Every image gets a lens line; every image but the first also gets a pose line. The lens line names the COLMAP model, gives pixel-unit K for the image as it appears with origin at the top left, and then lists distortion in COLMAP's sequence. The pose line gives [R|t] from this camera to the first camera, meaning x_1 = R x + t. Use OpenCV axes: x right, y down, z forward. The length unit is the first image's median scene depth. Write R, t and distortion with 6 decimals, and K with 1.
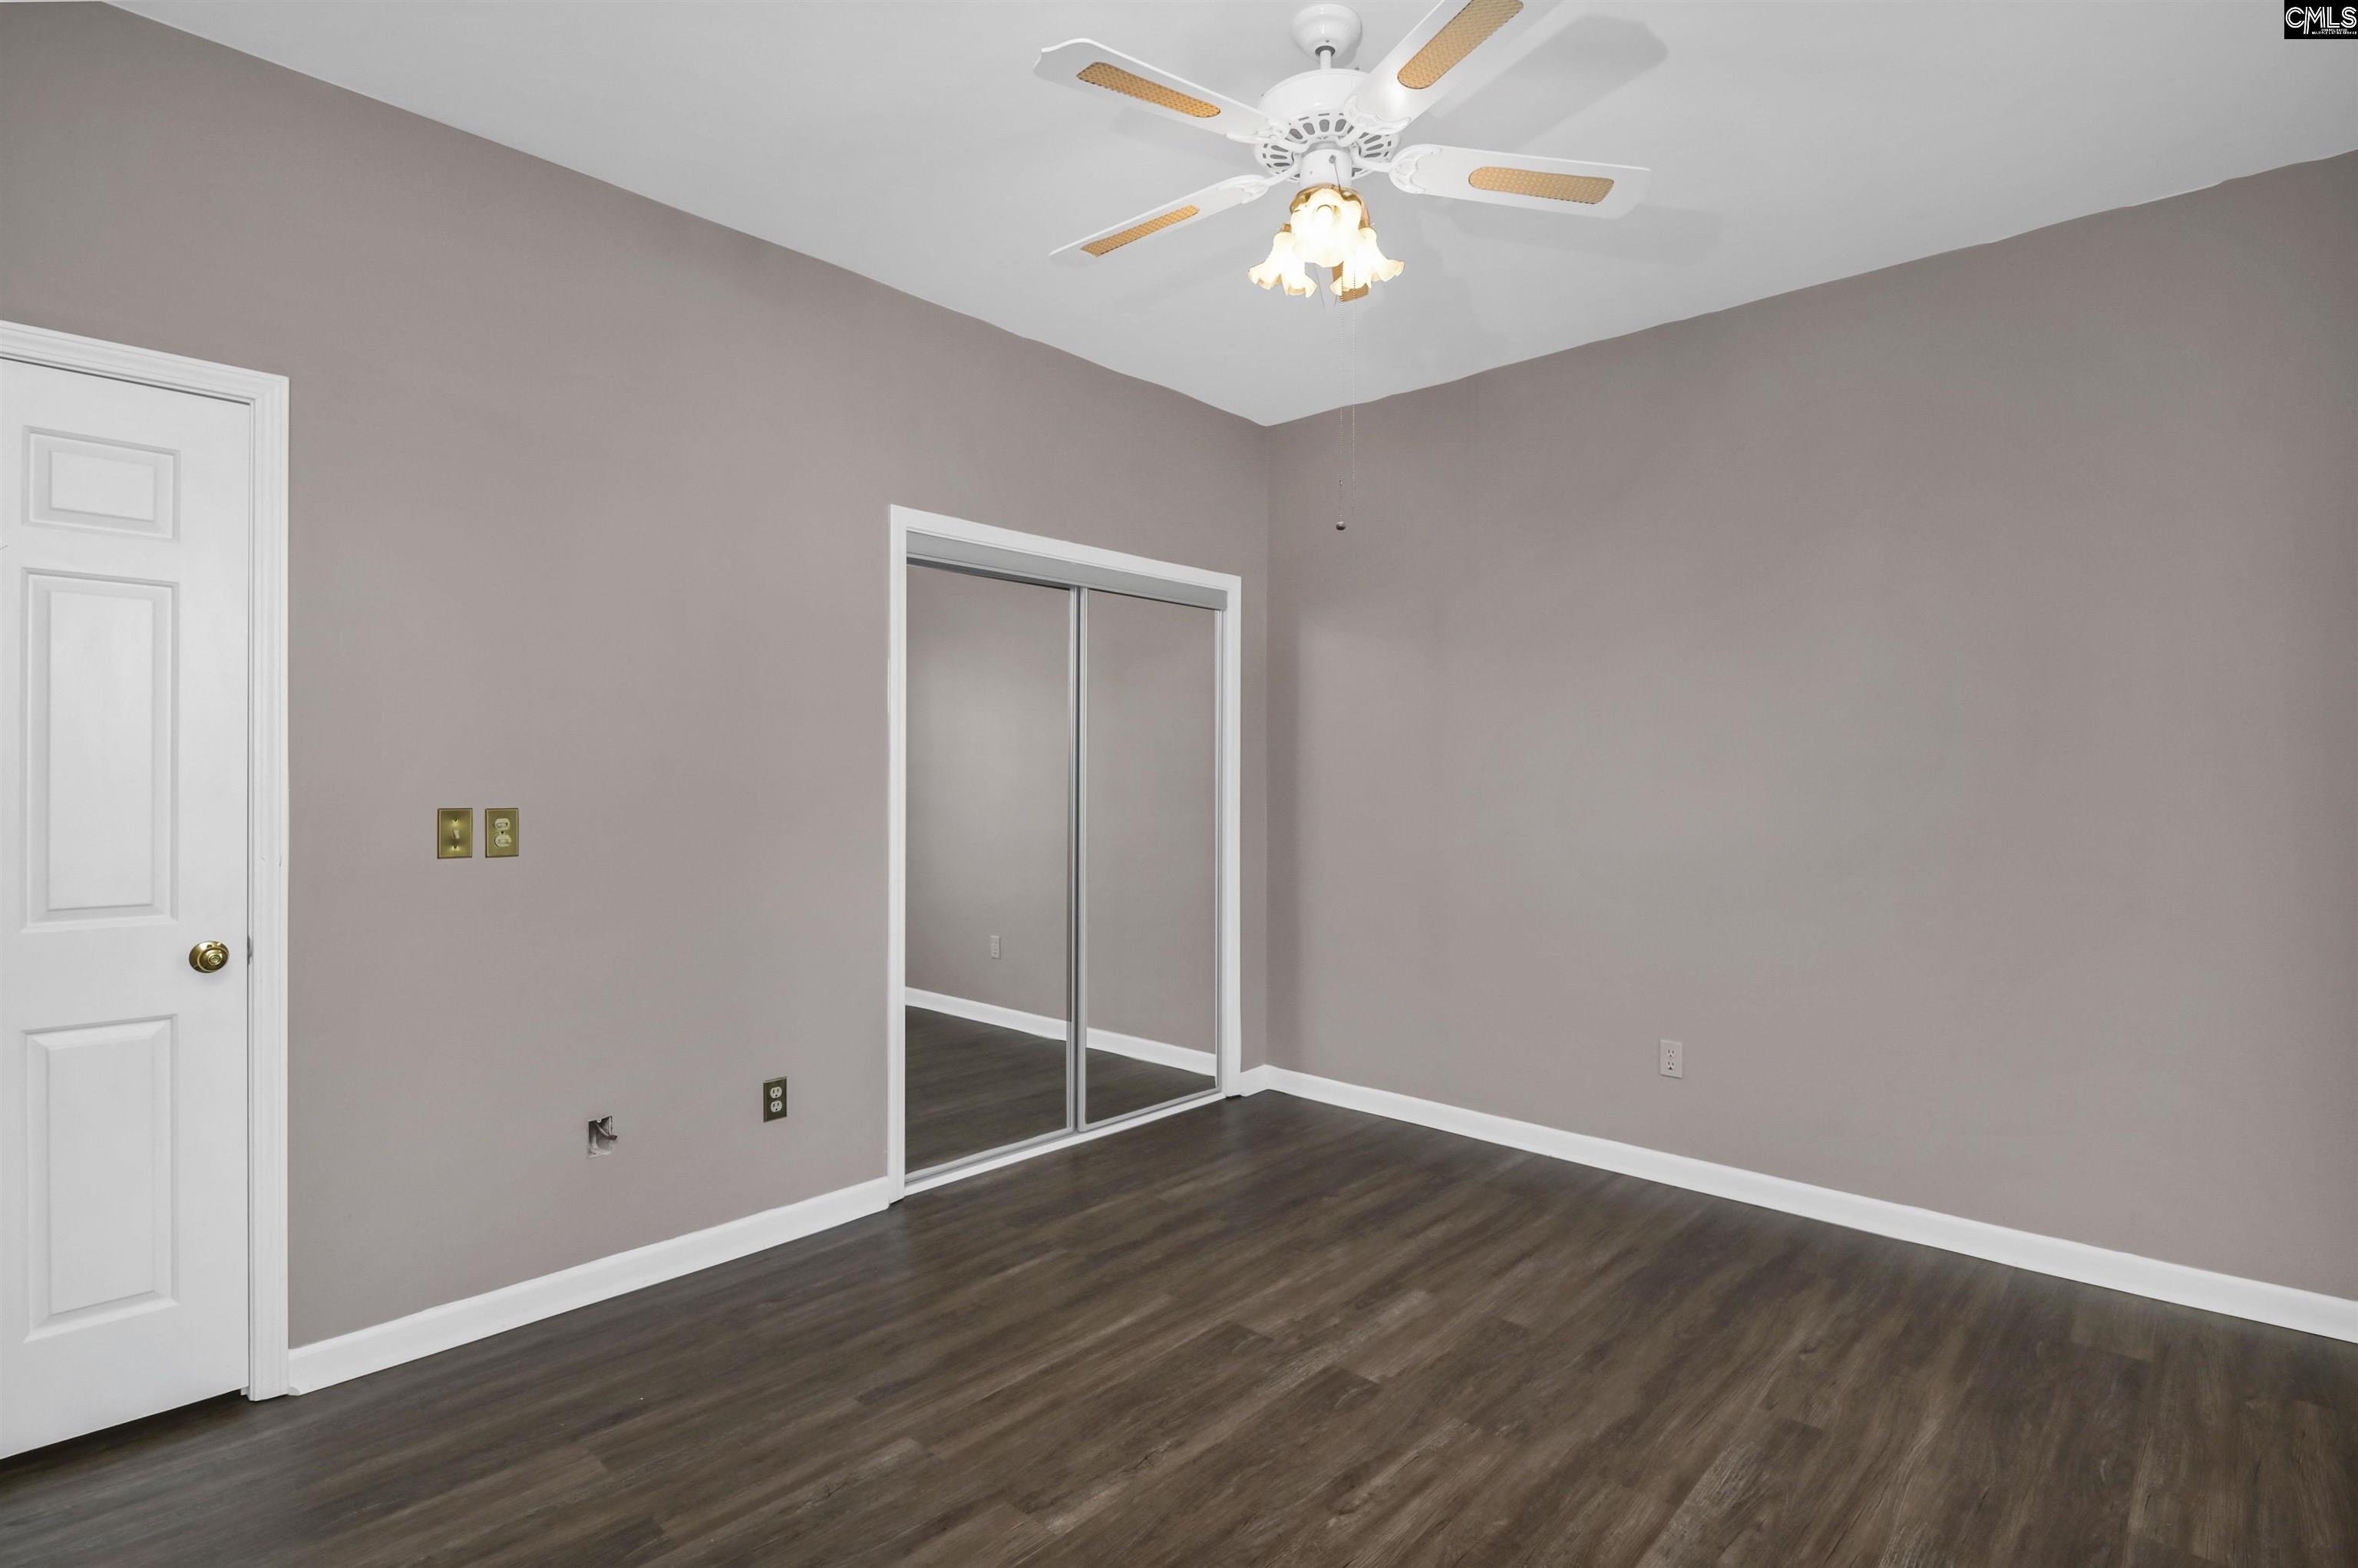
lens RADIAL K [[1178.9, 0, 1192.5], [0, 1178.9, 778.0], [0, 0, 1]] dist [-0.000848, -0.006767]
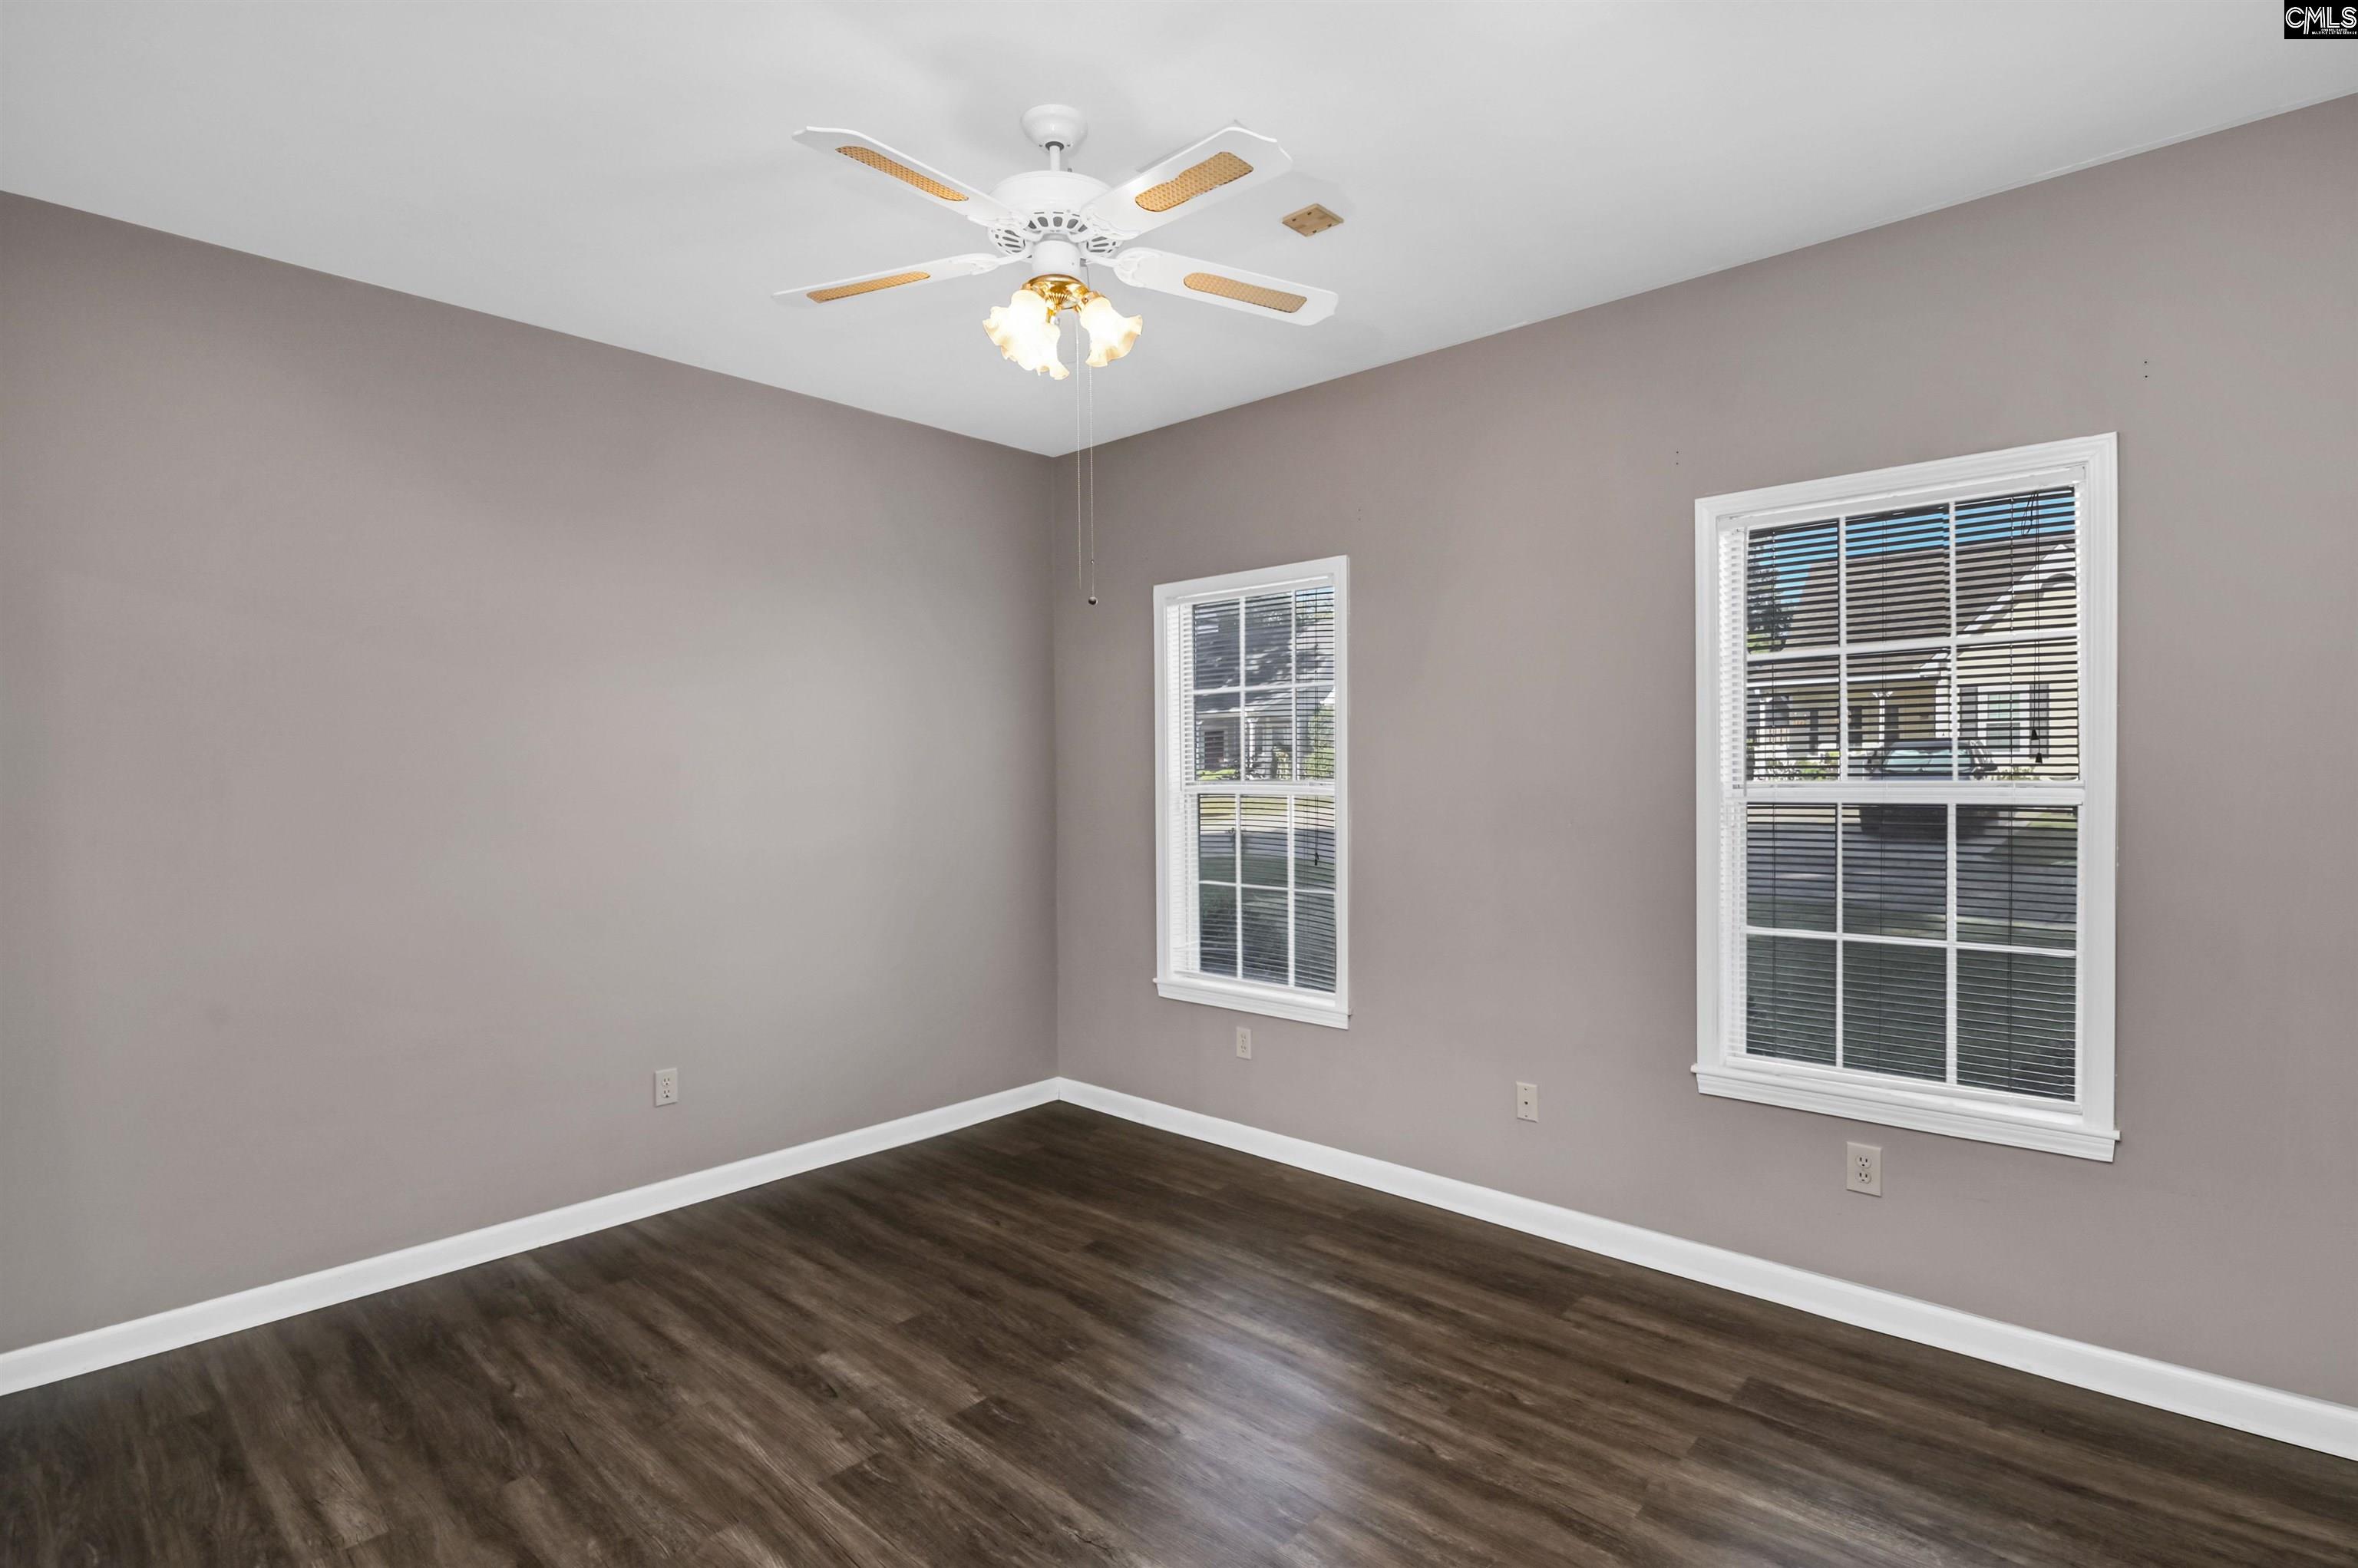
lens RADIAL K [[1178.9, 0, 1192.0], [0, 1178.9, 775.3], [0, 0, 1]] dist [-0.000848, -0.006767]
pose [[-0.015041, -0.013854, 0.999791, -0.755122], [0.008965, 0.999862, 0.013990, -0.047792], [-0.999847, 0.009174, -0.014915, 0.700308]]
